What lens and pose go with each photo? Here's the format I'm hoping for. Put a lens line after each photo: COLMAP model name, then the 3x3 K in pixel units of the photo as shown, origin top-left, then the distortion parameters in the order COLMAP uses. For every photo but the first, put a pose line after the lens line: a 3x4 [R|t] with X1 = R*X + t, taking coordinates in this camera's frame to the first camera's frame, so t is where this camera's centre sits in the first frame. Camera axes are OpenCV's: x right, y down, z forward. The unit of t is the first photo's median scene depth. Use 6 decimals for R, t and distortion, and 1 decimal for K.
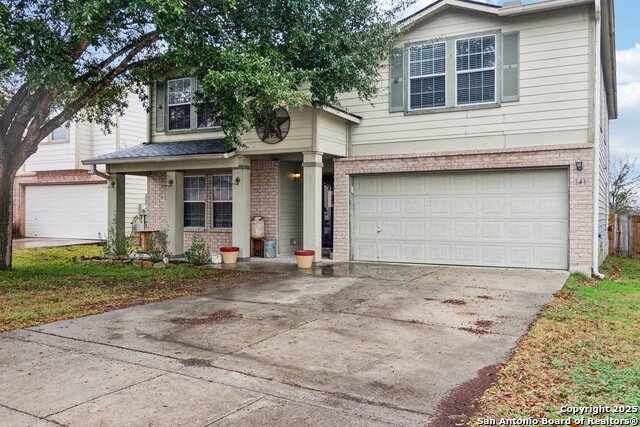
lens RADIAL K [[541.9, 0, 320.5], [0, 541.9, 211.9], [0, 0, 1]] dist [0.009192, 0.001829]
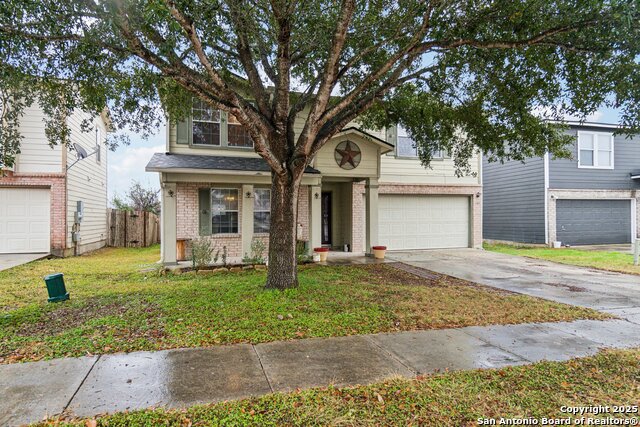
lens RADIAL K [[377.7, 0, 316.5], [0, 377.7, 214.6], [0, 0, 1]] dist [0.000784, -0.000412]
pose [[0.697573, -0.002080, 0.716511, -0.810805], [0.005289, 0.999983, -0.002246, -0.011310], [-0.716494, 0.005356, 0.697572, 0.392993]]
